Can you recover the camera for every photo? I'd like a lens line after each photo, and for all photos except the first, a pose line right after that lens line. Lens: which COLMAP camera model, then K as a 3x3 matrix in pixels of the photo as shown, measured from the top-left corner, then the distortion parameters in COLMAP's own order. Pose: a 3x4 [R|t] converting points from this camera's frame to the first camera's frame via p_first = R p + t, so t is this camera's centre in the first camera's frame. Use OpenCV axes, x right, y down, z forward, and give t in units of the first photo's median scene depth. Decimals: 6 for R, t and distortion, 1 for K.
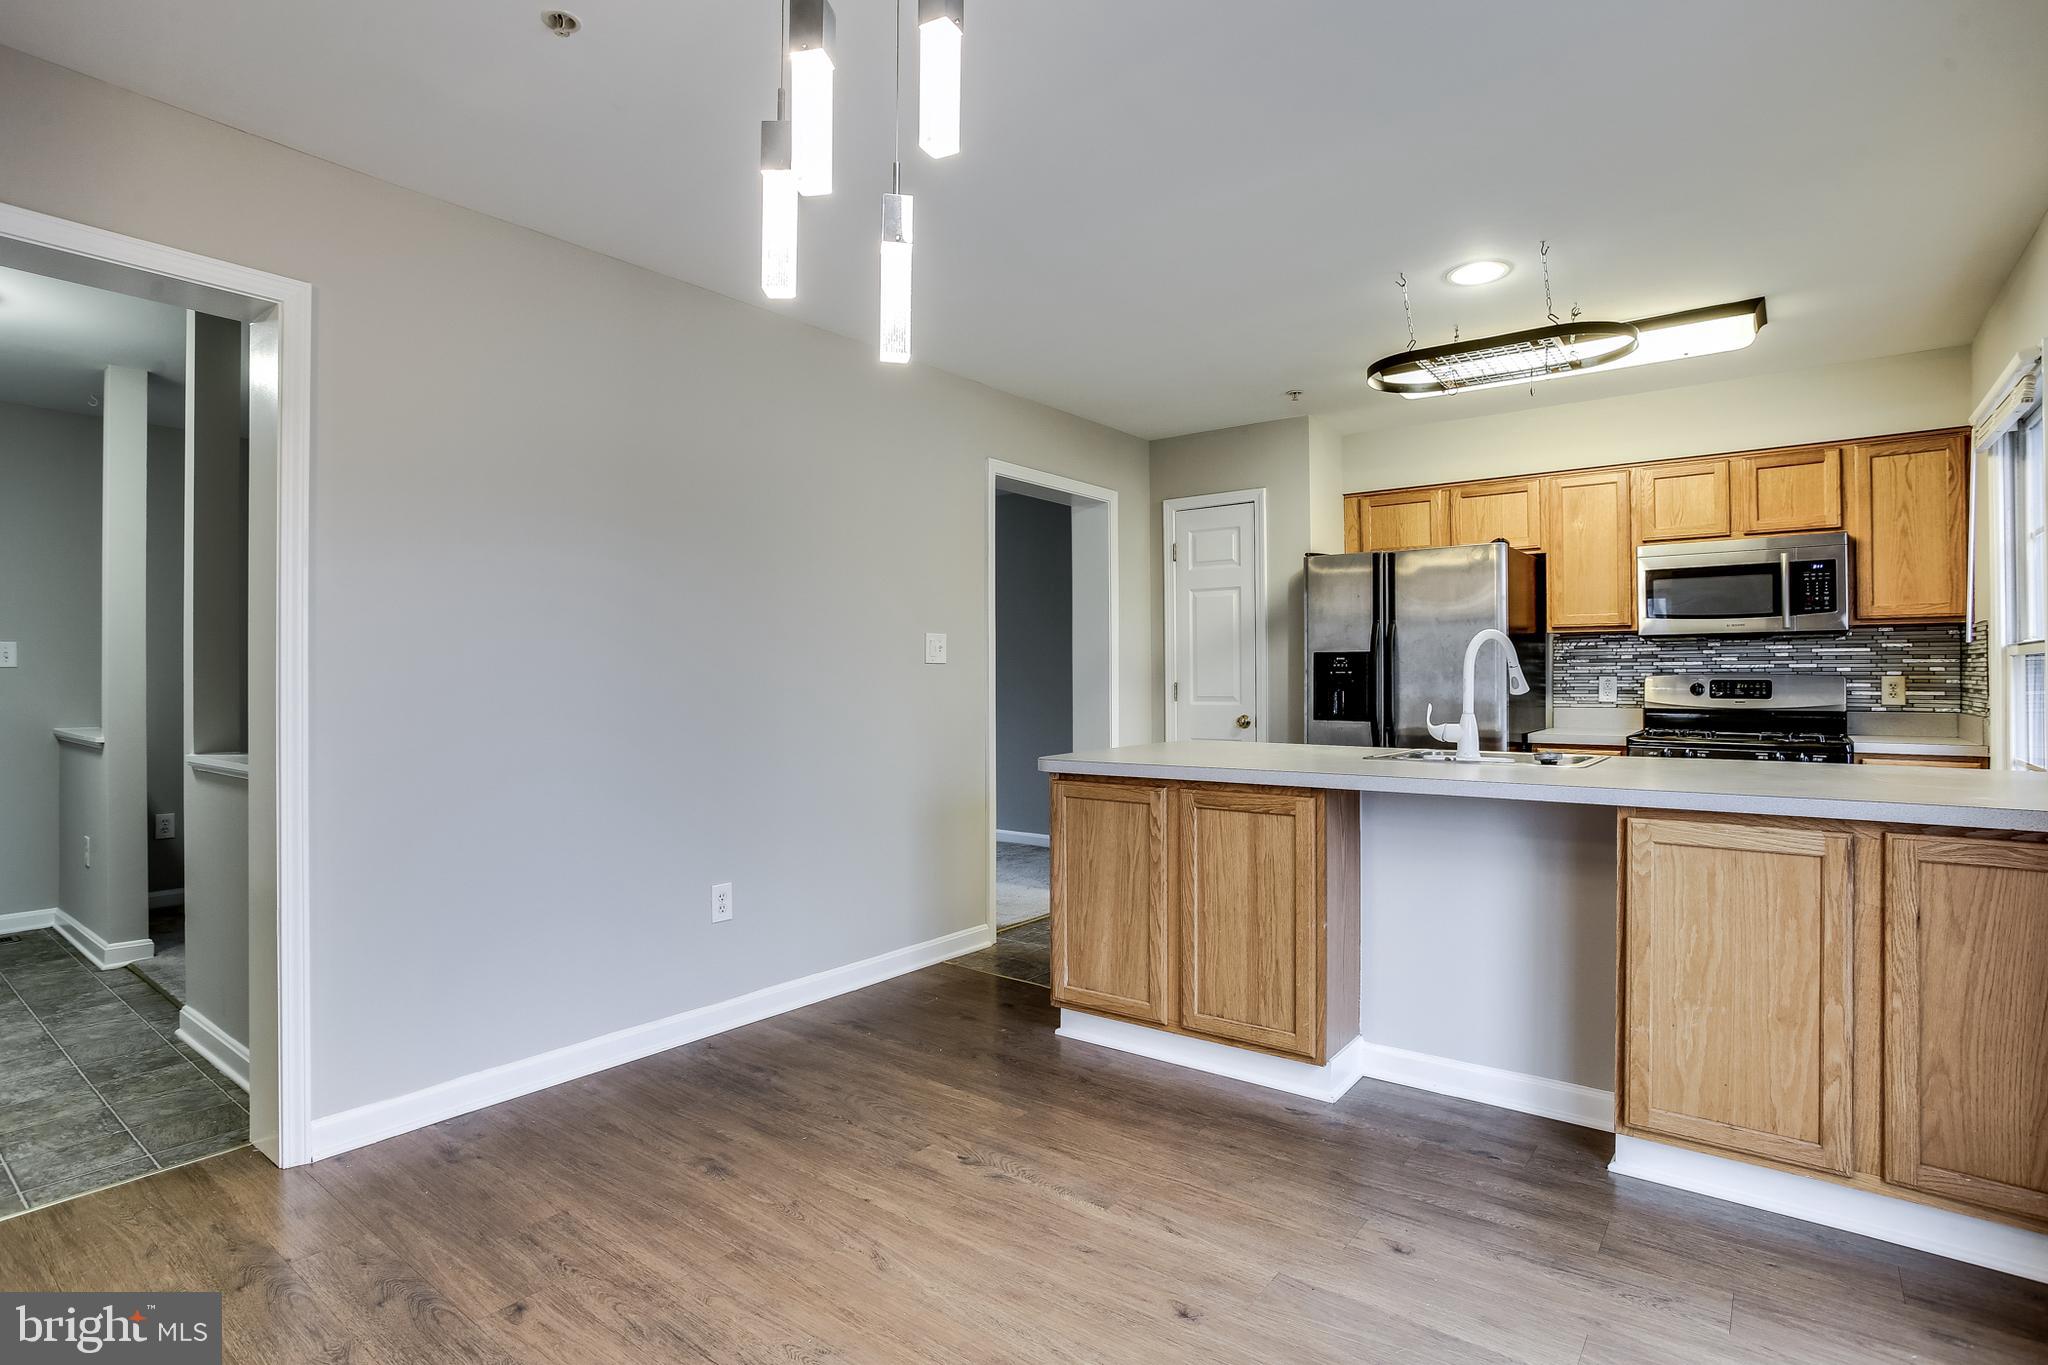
lens RADIAL K [[1004.4, 0, 1013.1], [0, 1004.4, 676.7], [0, 0, 1]] dist [-0.047765, 0.014777]
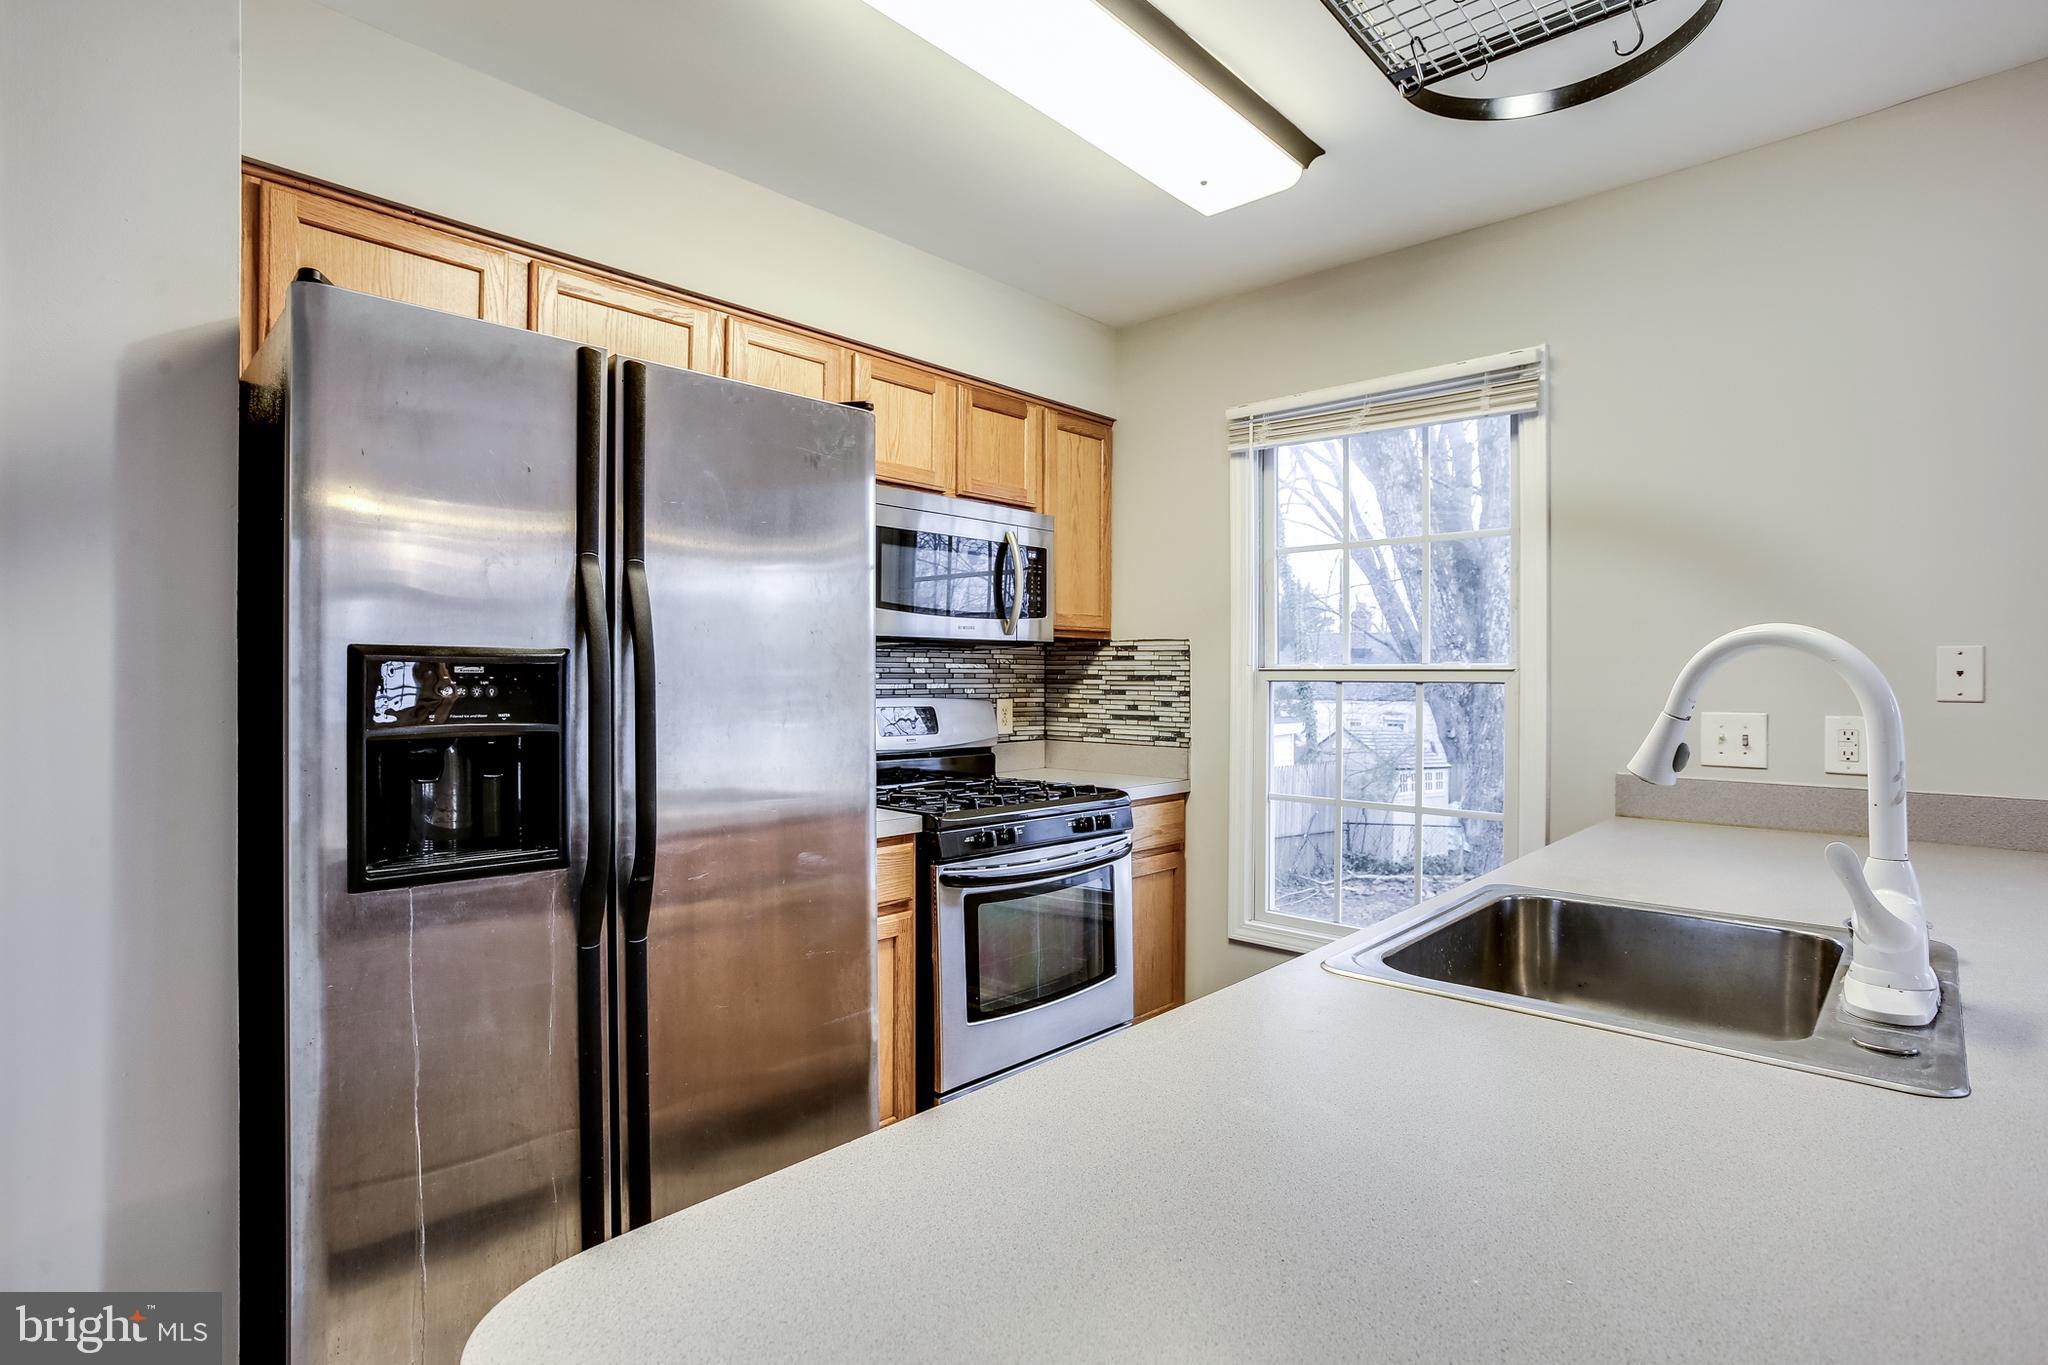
lens RADIAL K [[1004.4, 0, 1016.0], [0, 1004.4, 668.5], [0, 0, 1]] dist [-0.047765, 0.014777]
pose [[0.086690, 0.010135, 0.996184, 0.063761], [-0.004511, 0.999942, -0.009781, -0.021452], [-0.996225, -0.003646, 0.086731, 1.070671]]
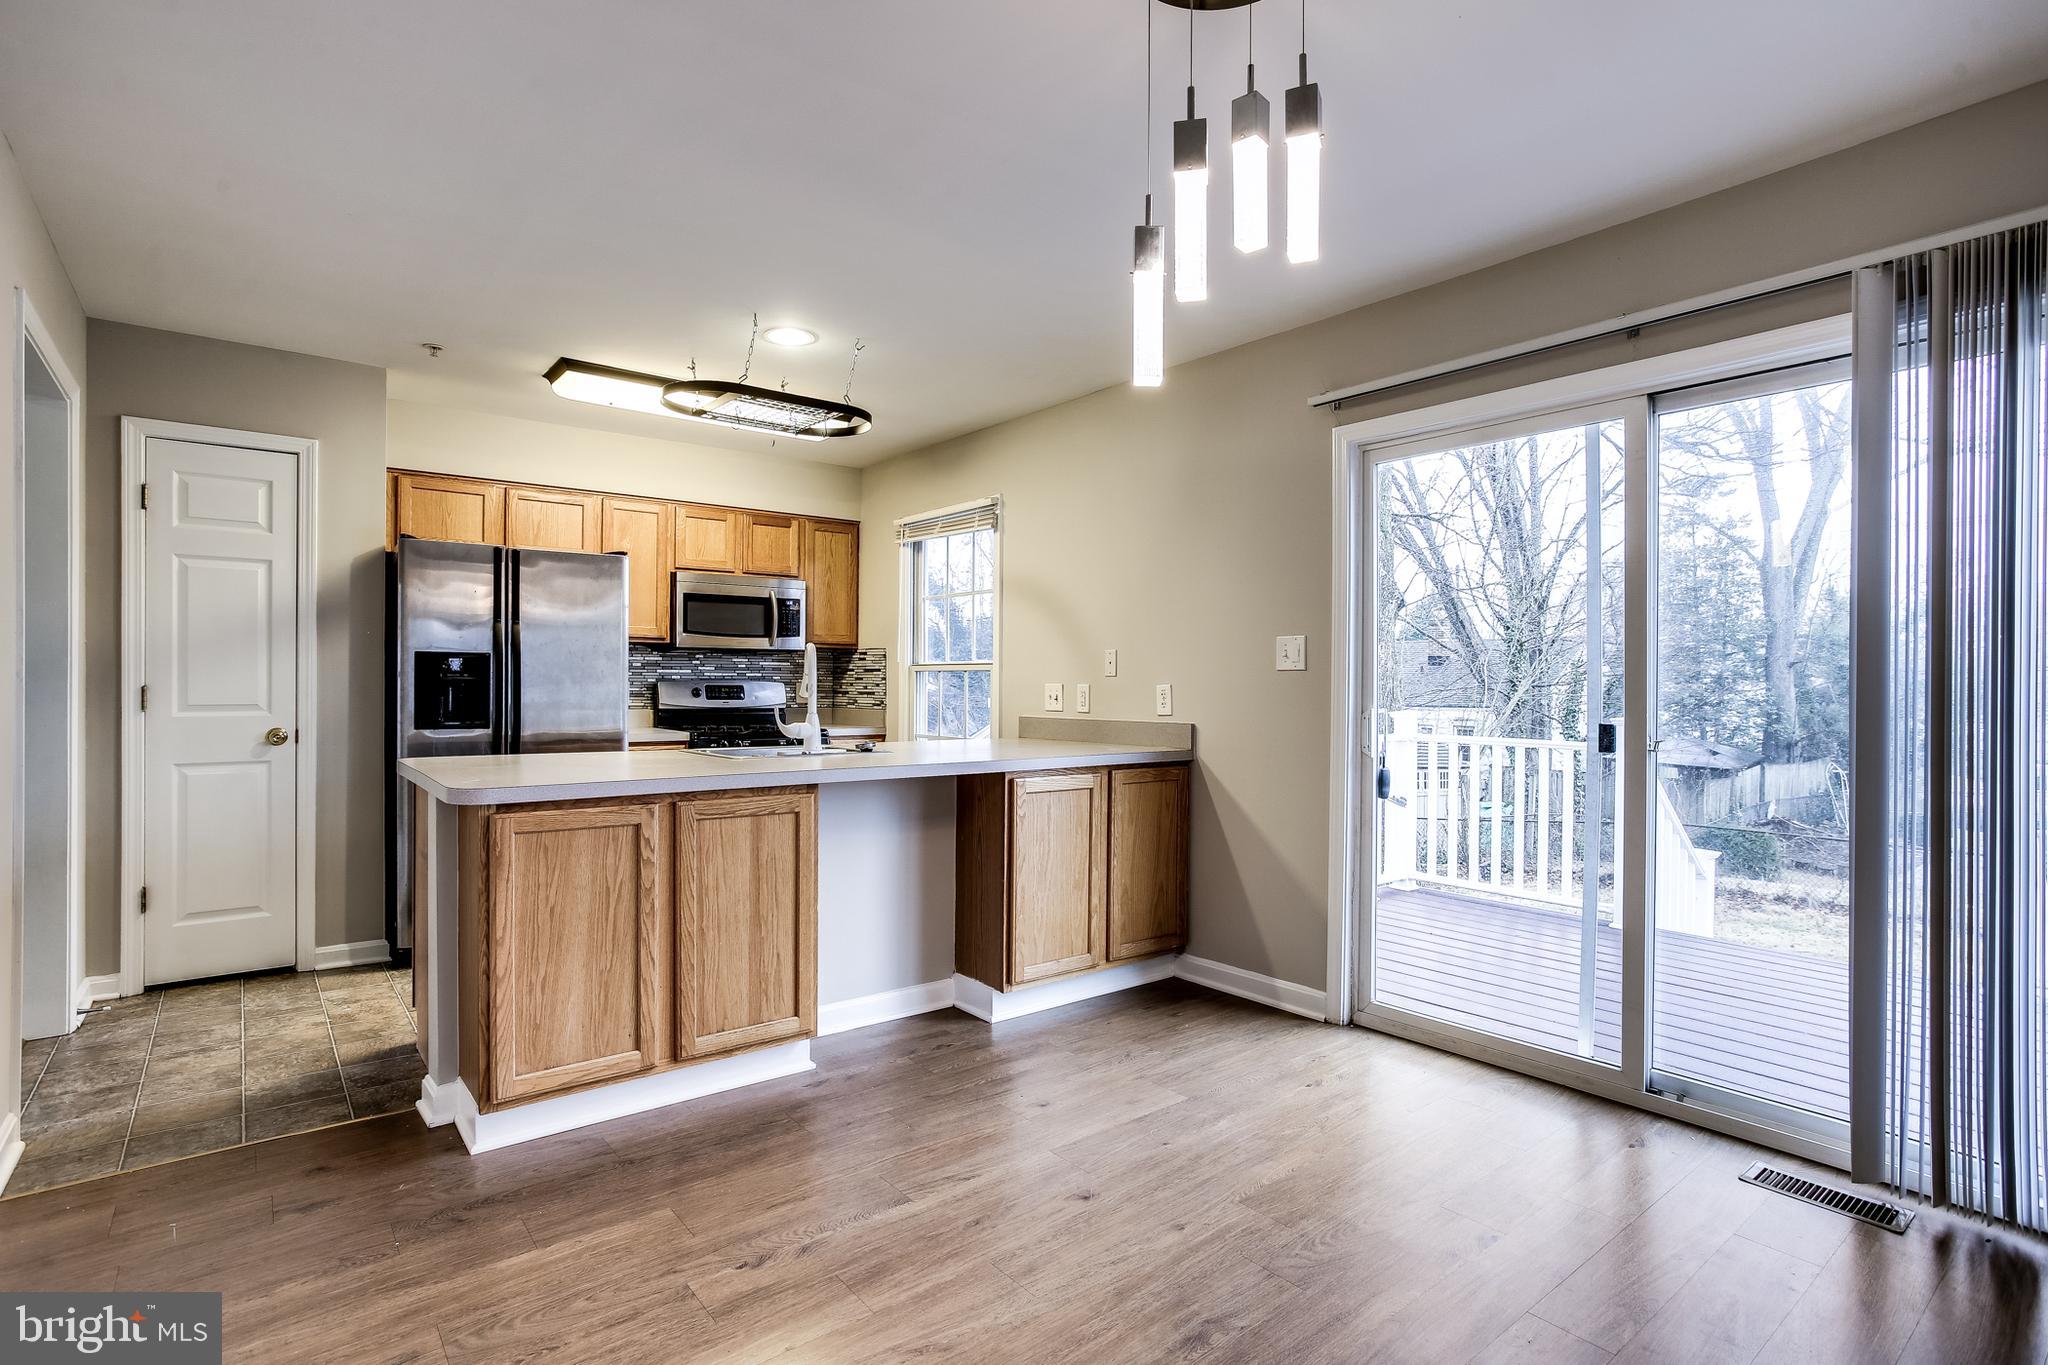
lens RADIAL K [[1004.4, 0, 1004.1], [0, 1004.4, 684.6], [0, 0, 1]] dist [-0.047765, 0.014777]
pose [[0.243382, 0.004417, 0.969921, -0.540810], [-0.008325, 0.999962, -0.002464, 0.003593], [-0.969895, -0.007475, 0.243409, 0.408265]]
